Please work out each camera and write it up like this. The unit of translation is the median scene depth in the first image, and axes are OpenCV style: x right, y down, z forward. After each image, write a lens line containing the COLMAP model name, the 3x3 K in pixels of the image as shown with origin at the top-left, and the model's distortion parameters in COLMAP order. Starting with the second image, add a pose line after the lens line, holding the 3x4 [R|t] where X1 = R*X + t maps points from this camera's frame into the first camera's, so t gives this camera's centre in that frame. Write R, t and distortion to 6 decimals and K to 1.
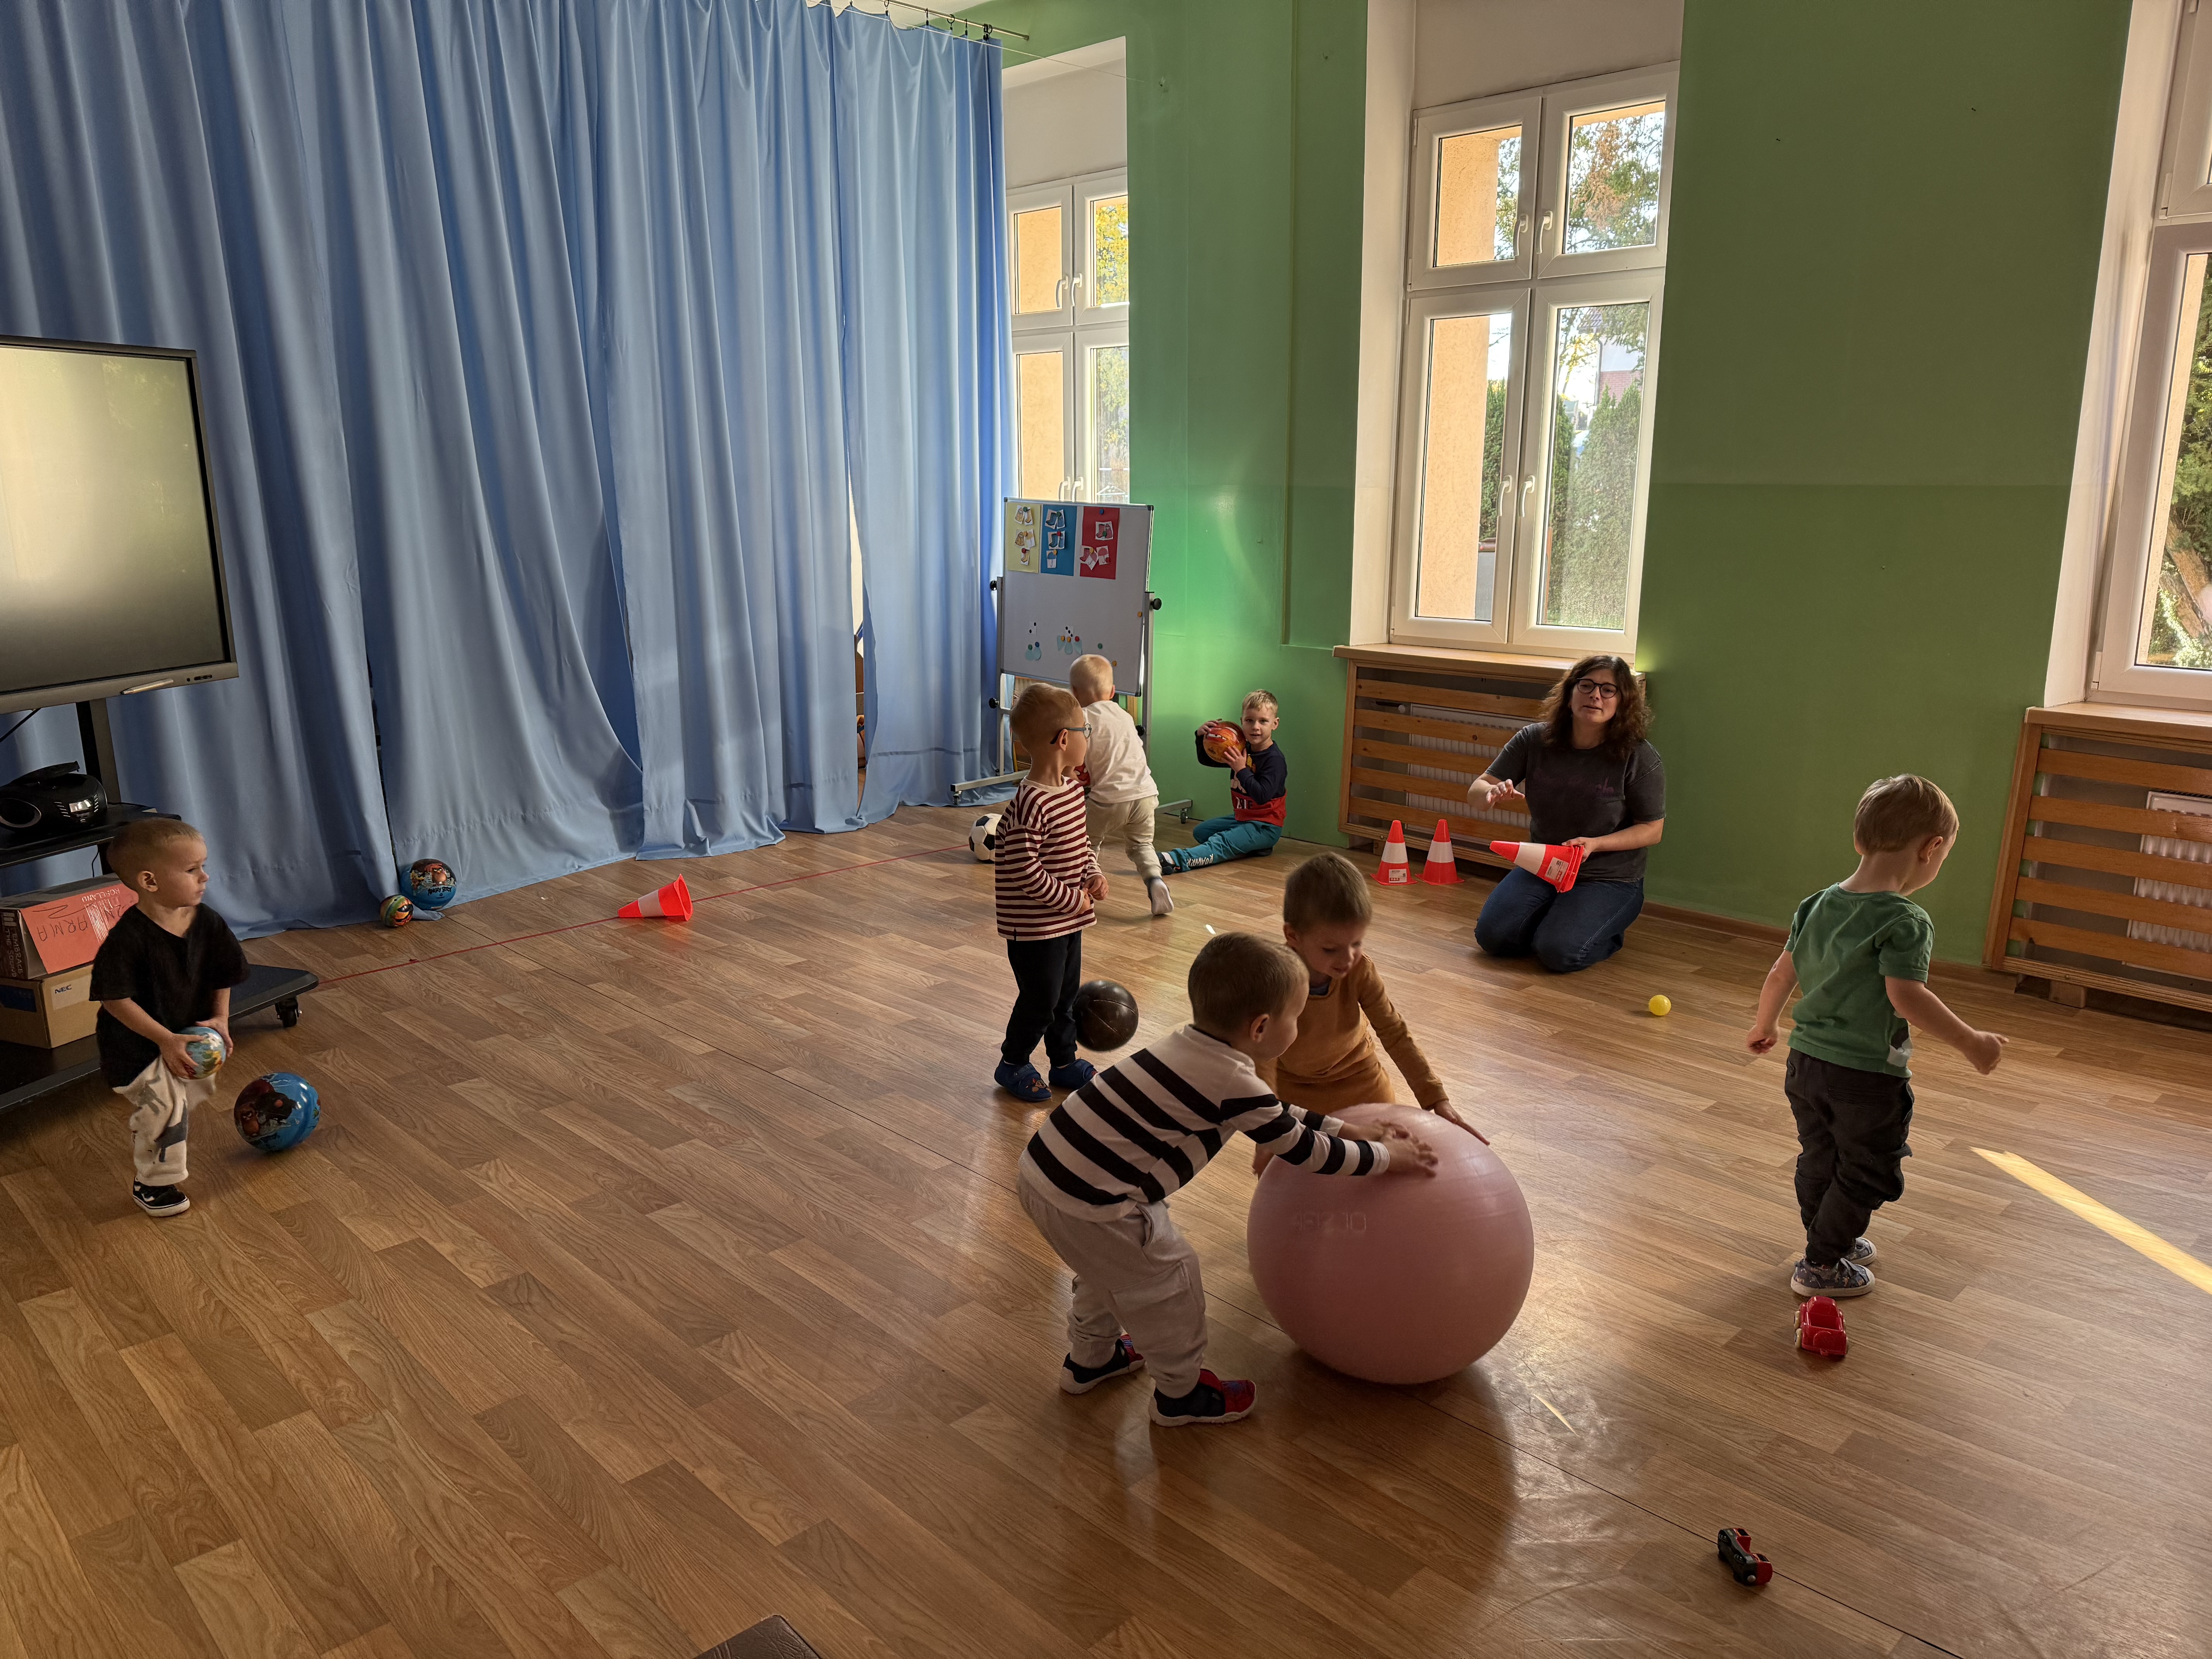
lens RADIAL K [[1571.3, 0, 1115.4], [0, 1571.3, 852.7], [0, 0, 1]] dist [0.025176, -0.021270]
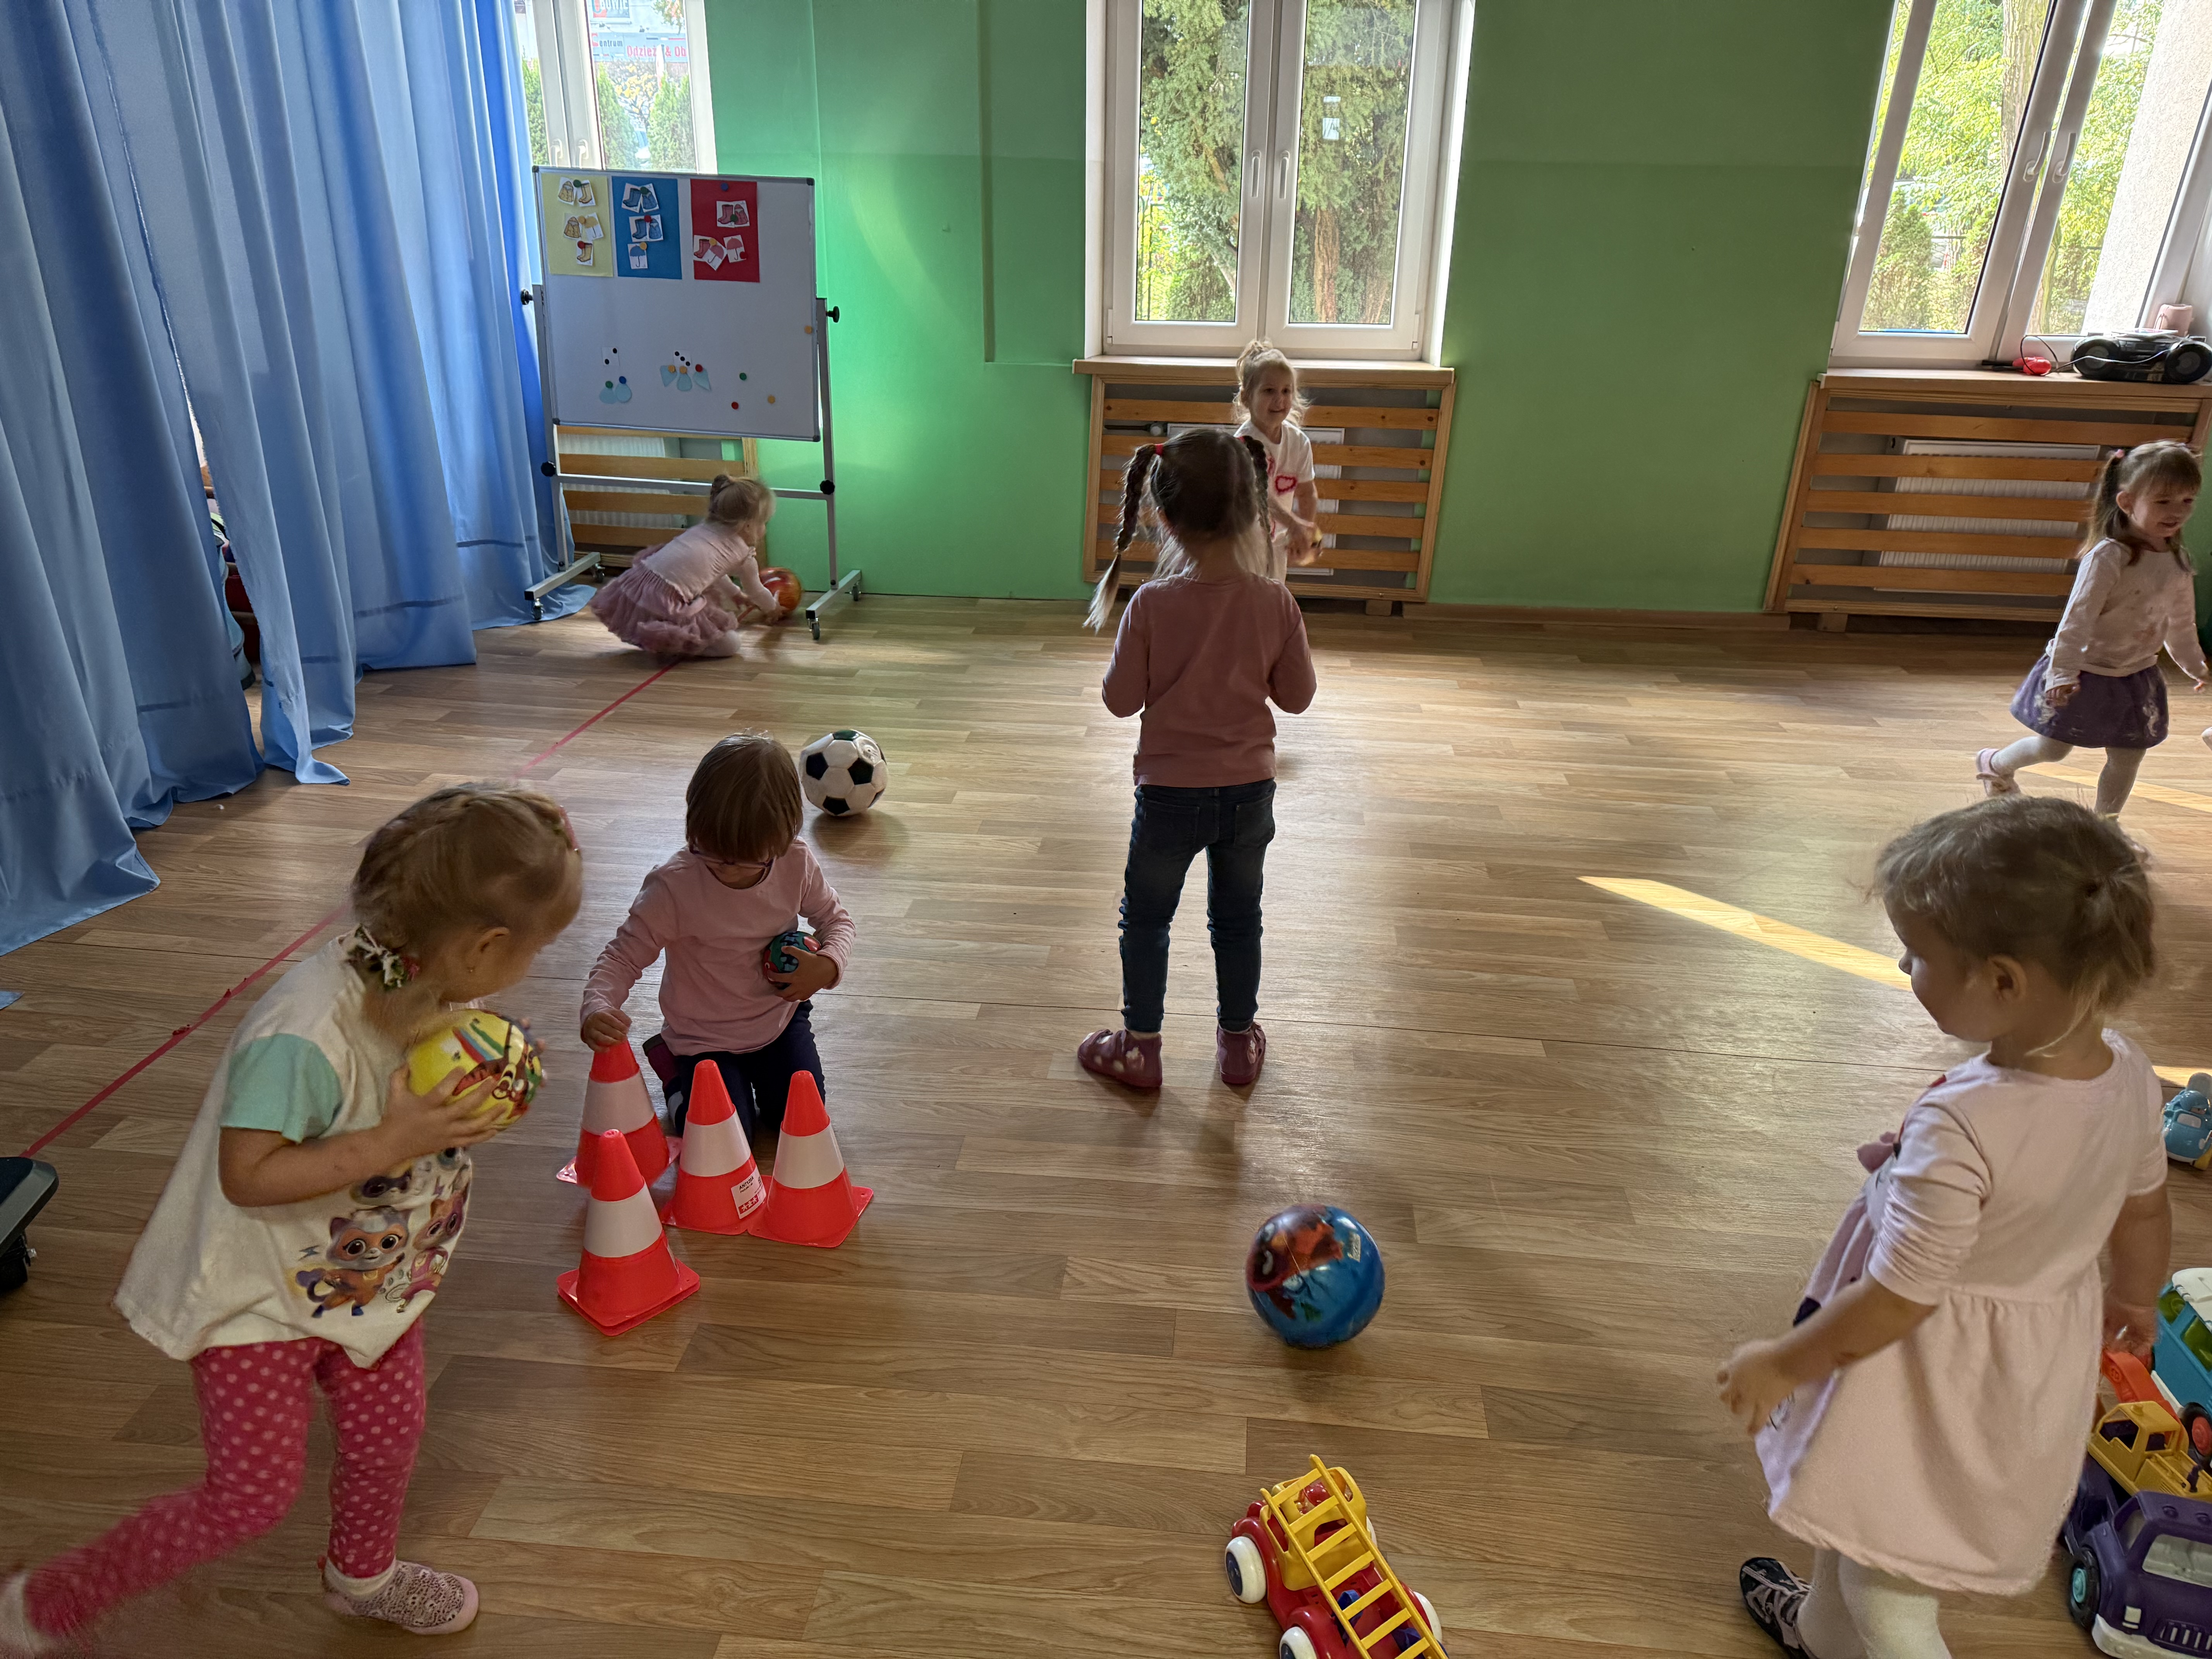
lens RADIAL K [[1571.3, 0, 1087.3], [0, 1571.3, 809.9], [0, 0, 1]] dist [0.025176, -0.021270]
pose [[0.758809, -0.220130, 0.612986, -0.560324], [0.136692, 0.974017, 0.180570, -0.061606], [-0.636808, -0.053227, 0.769183, 0.439780]]
